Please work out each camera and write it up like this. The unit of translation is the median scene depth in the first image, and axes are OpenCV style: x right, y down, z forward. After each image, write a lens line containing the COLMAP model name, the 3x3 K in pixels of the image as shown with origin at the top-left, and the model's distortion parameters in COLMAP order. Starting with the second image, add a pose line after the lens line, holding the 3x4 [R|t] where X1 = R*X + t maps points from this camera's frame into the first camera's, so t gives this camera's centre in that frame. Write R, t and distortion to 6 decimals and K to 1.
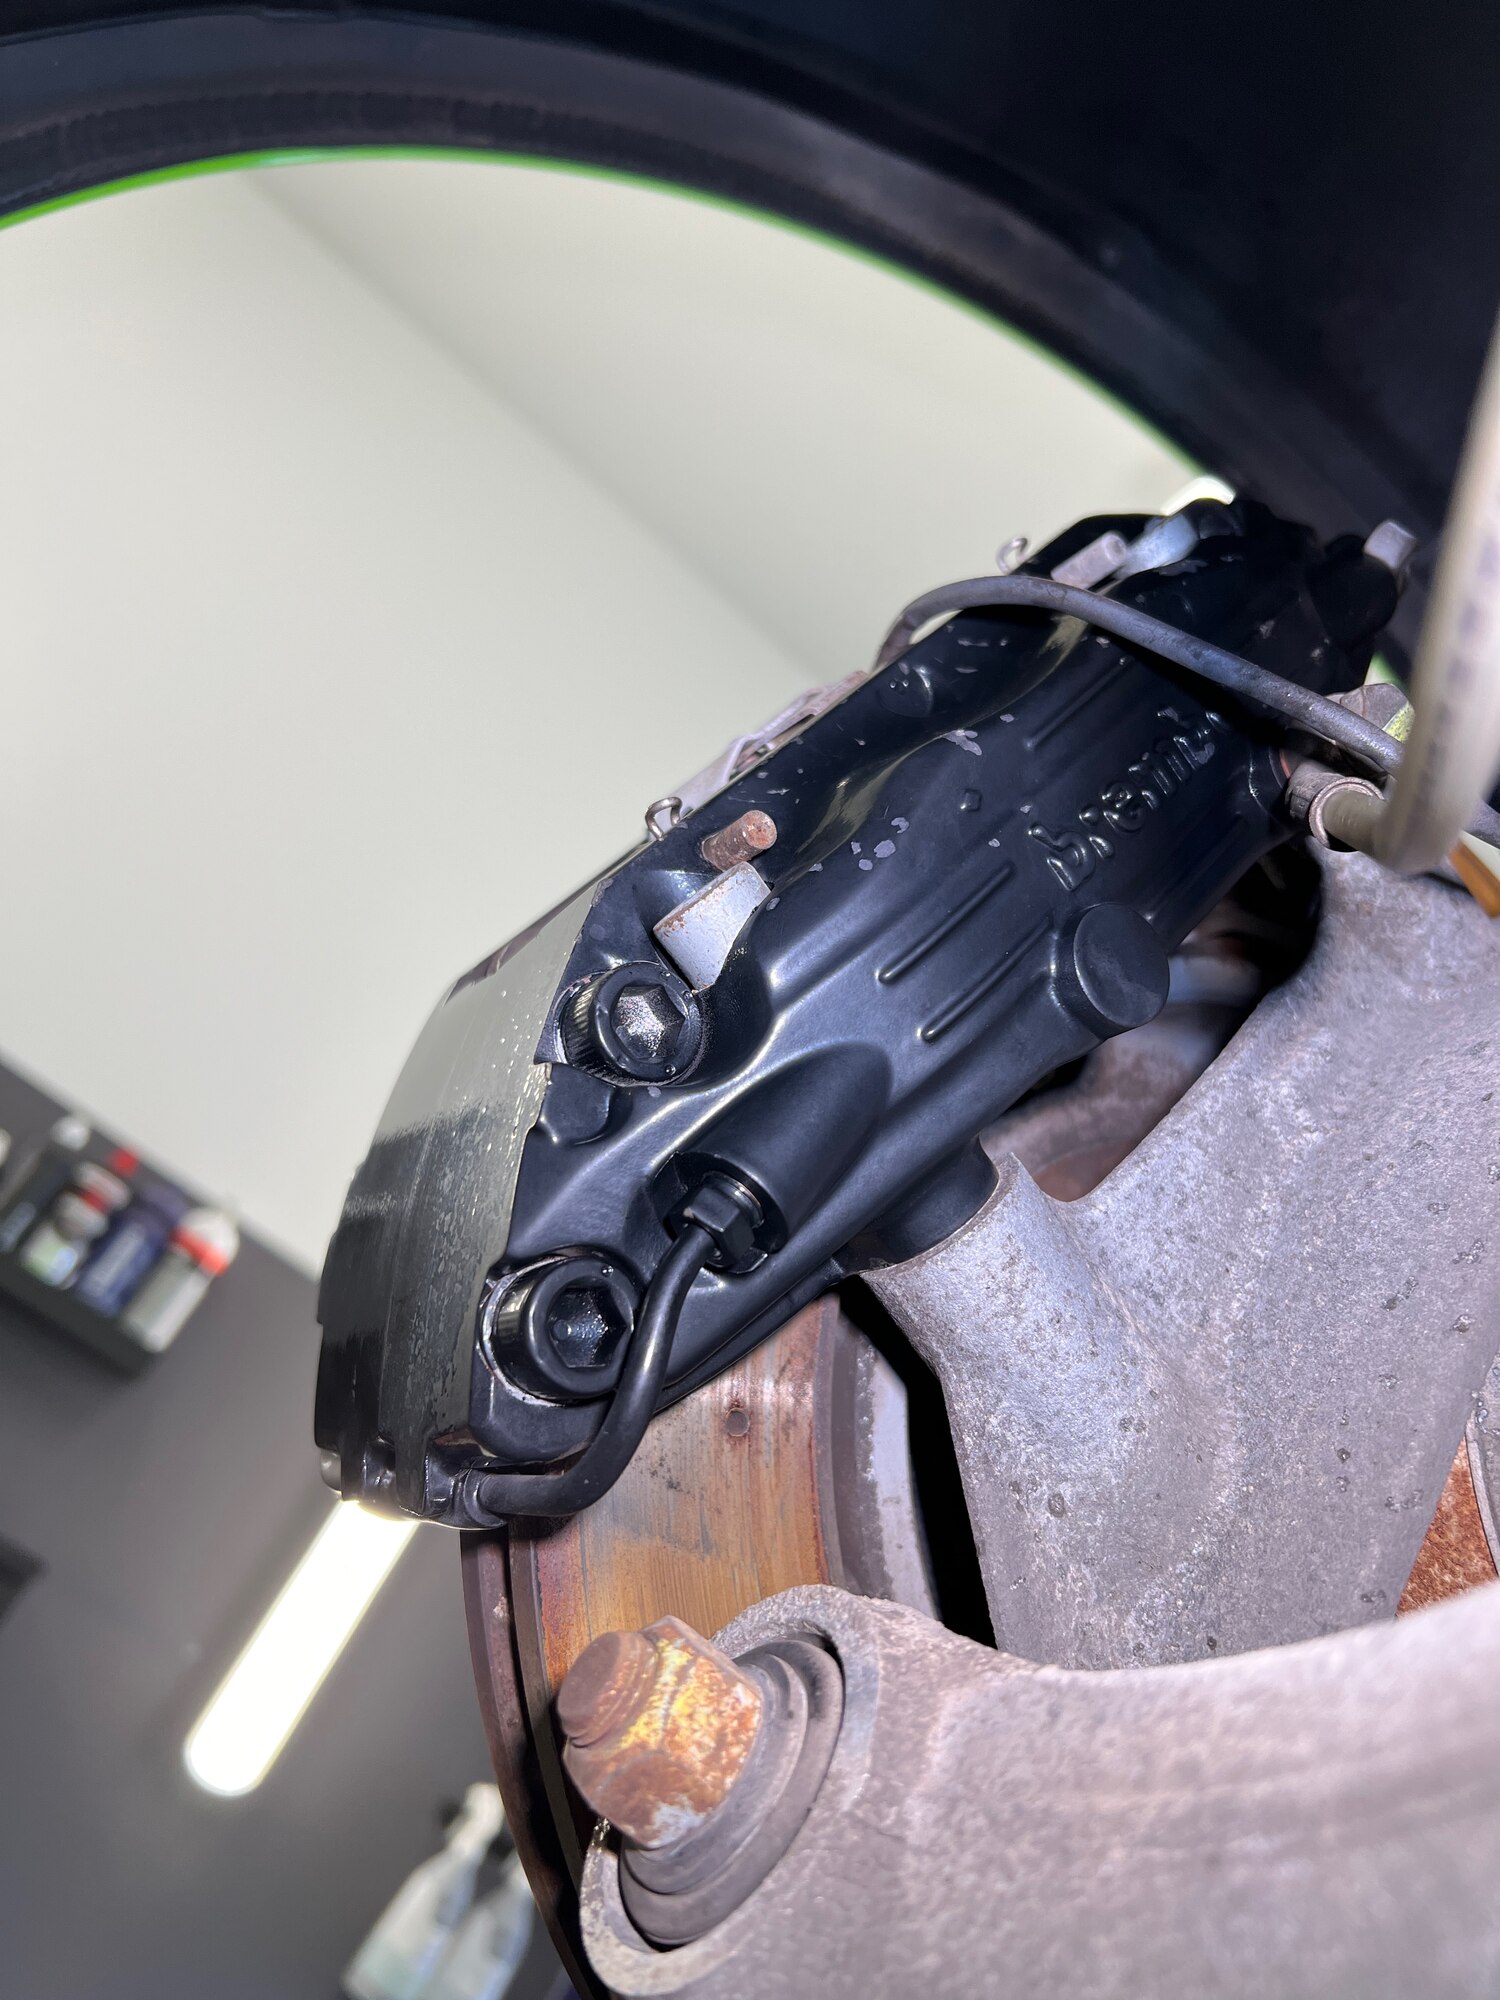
lens RADIAL K [[1510.6, 0, 757.0], [0, 1510.6, 1009.6], [0, 0, 1]] dist [0.002312, -0.016532]
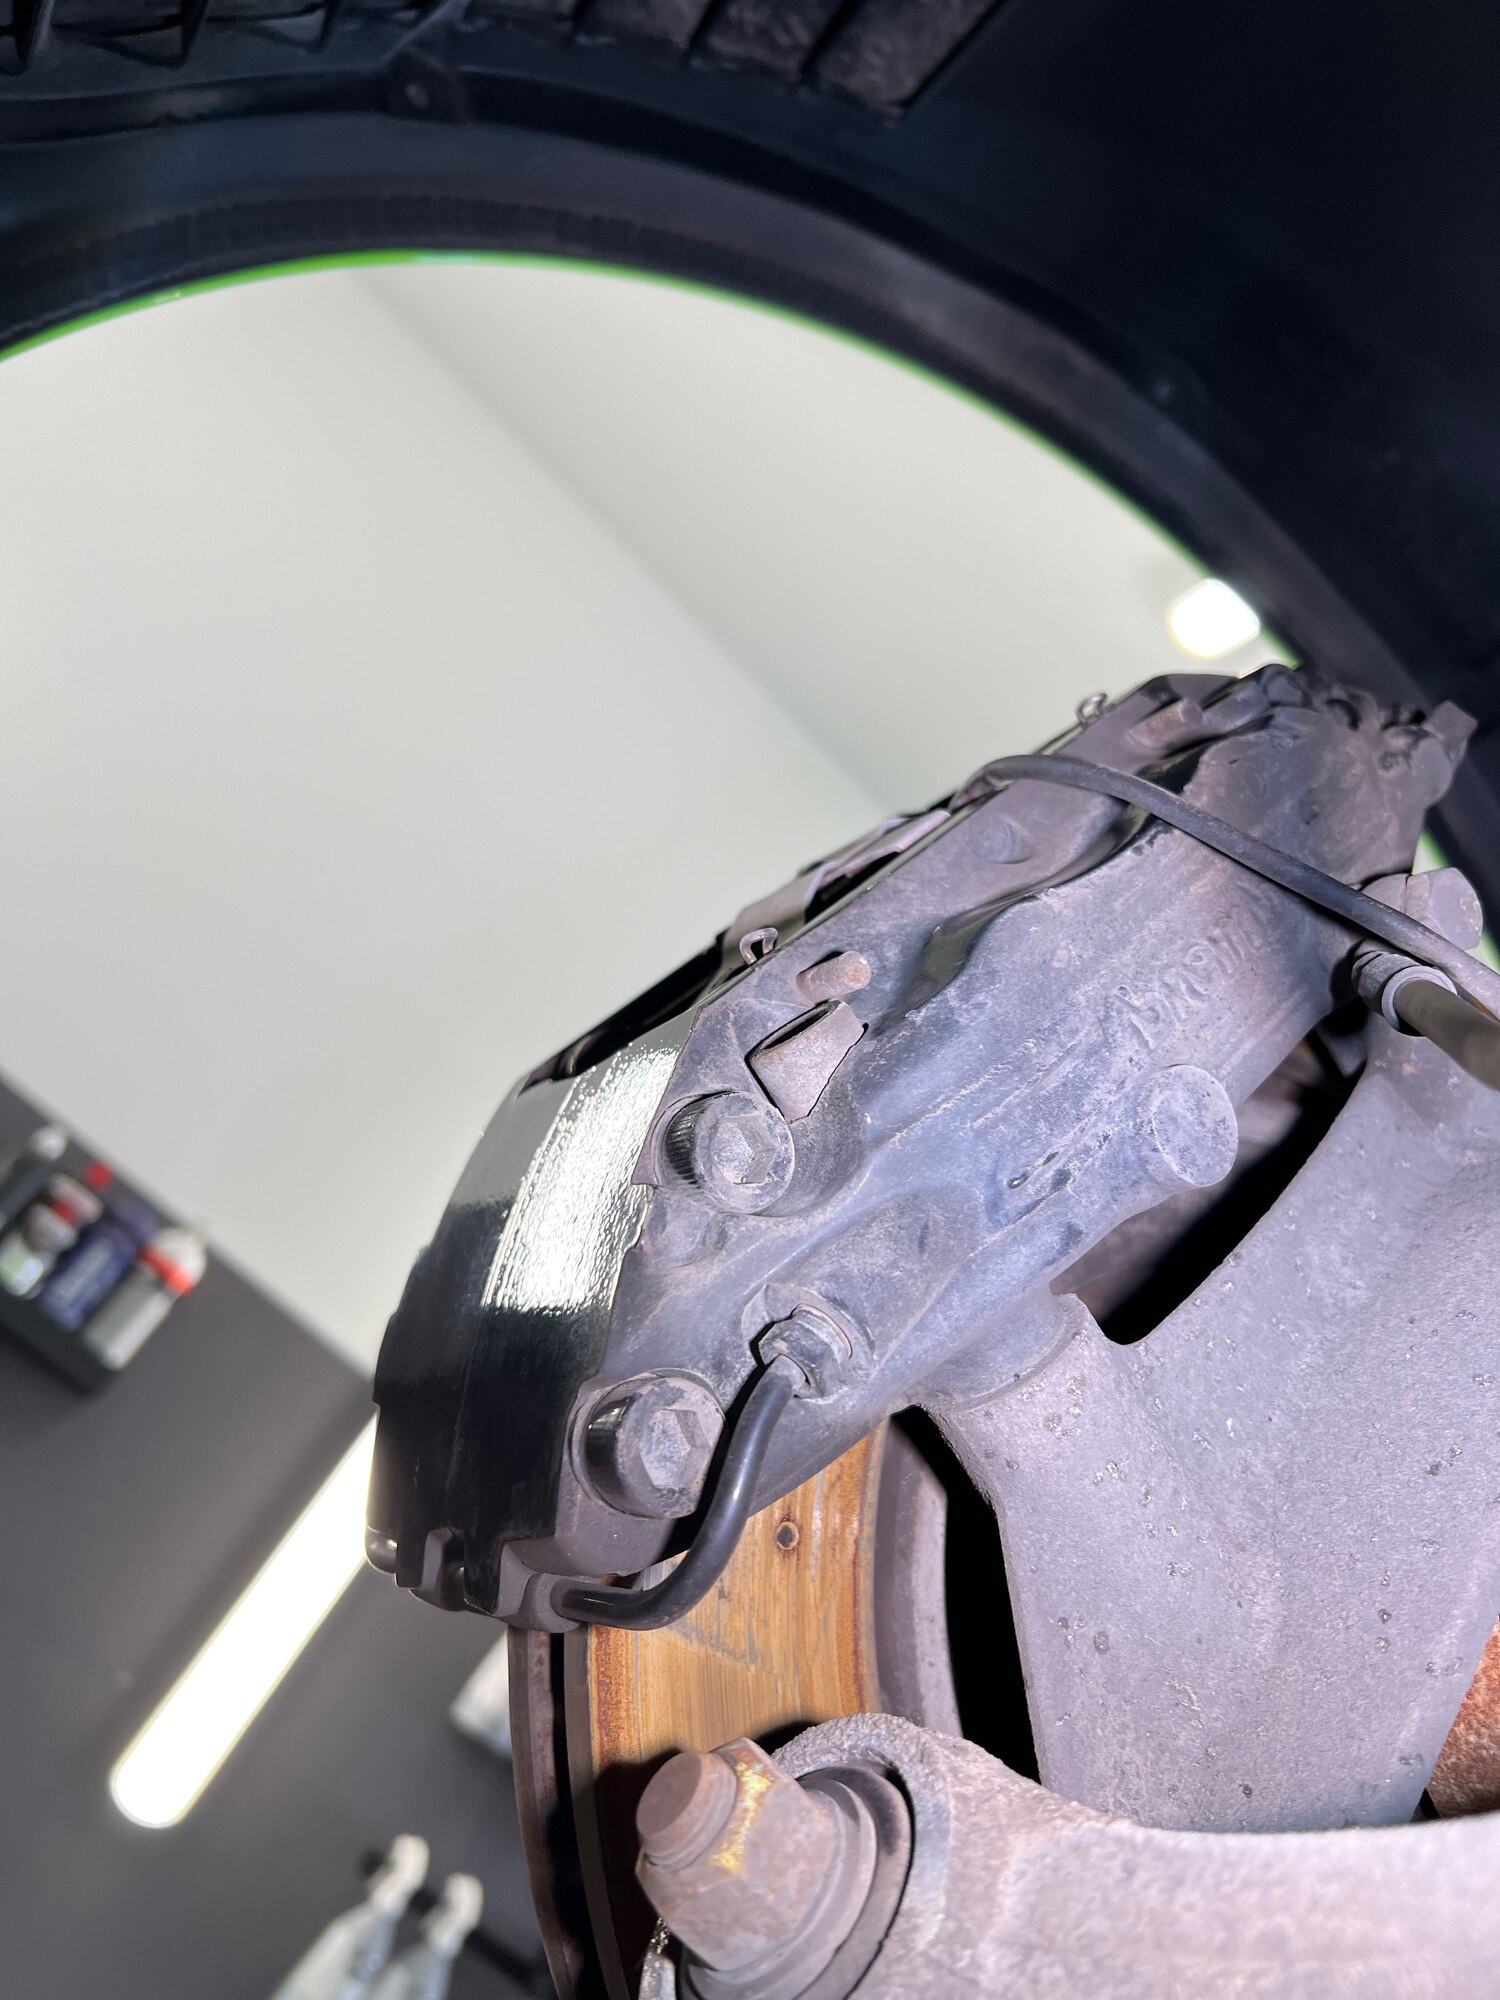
lens RADIAL K [[1510.6, 0, 741.7], [0, 1510.6, 992.6], [0, 0, 1]] dist [0.002312, -0.016532]
pose [[0.997491, 0.070301, 0.008287, -0.085456], [-0.069895, 0.996674, -0.041908, -0.054033], [-0.011205, 0.041223, 0.999087, -0.047266]]
